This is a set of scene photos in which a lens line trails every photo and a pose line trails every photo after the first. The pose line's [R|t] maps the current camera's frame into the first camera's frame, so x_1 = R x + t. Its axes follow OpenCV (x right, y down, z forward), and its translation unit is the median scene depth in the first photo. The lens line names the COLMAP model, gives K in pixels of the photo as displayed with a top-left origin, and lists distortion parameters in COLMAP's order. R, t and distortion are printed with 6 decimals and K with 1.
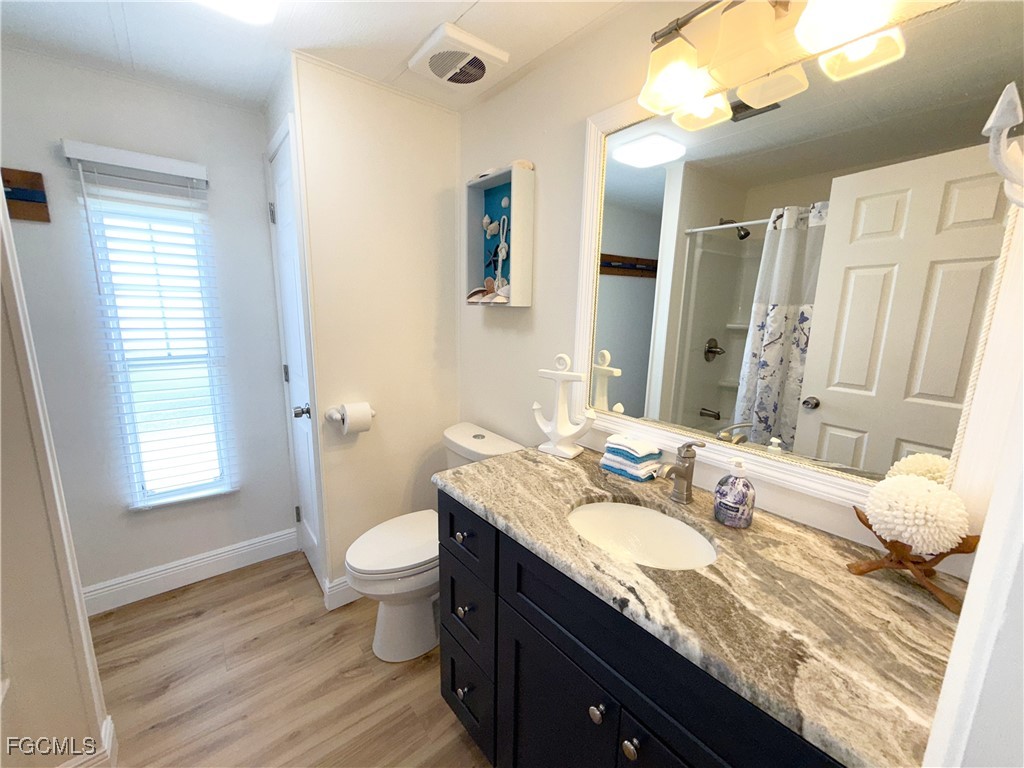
lens RADIAL K [[409.6, 0, 511.8], [0, 409.6, 384.0], [0, 0, 1]] dist [-0.002067, 0.000326]
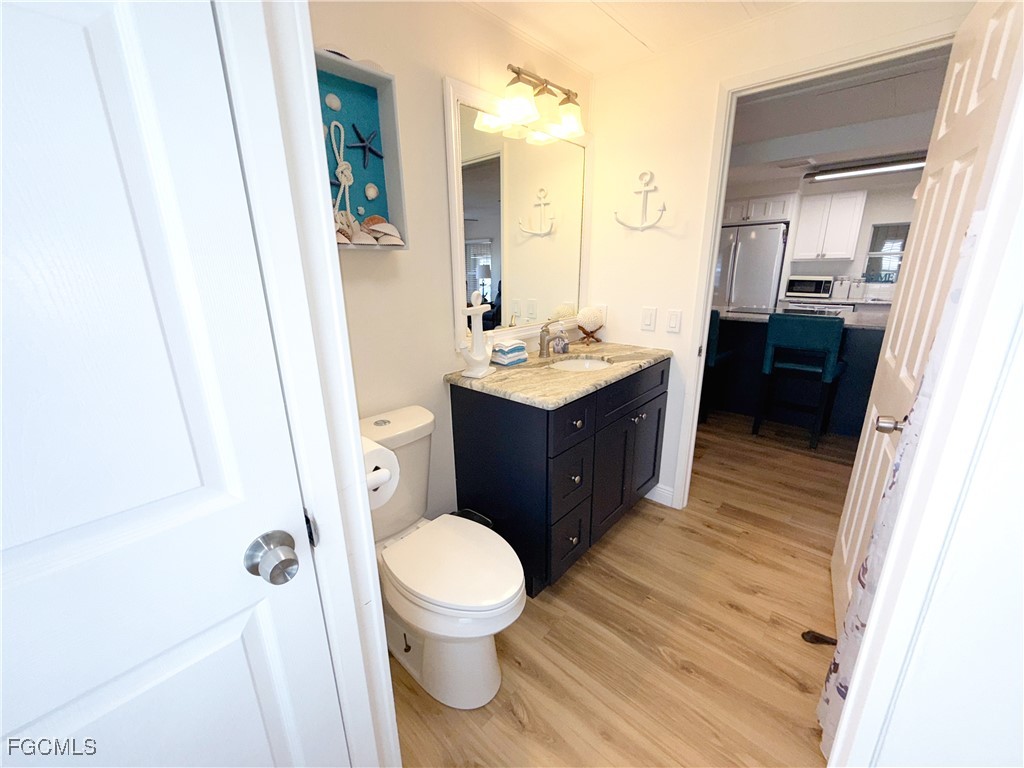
lens RADIAL K [[409.6, 0, 511.5], [0, 409.6, 384.8], [0, 0, 1]] dist [-0.002067, 0.000326]
pose [[-0.160299, -0.294506, 0.942110, -1.193952], [0.191687, 0.926993, 0.322396, -0.202666], [-0.968277, 0.232270, -0.092143, 1.175511]]
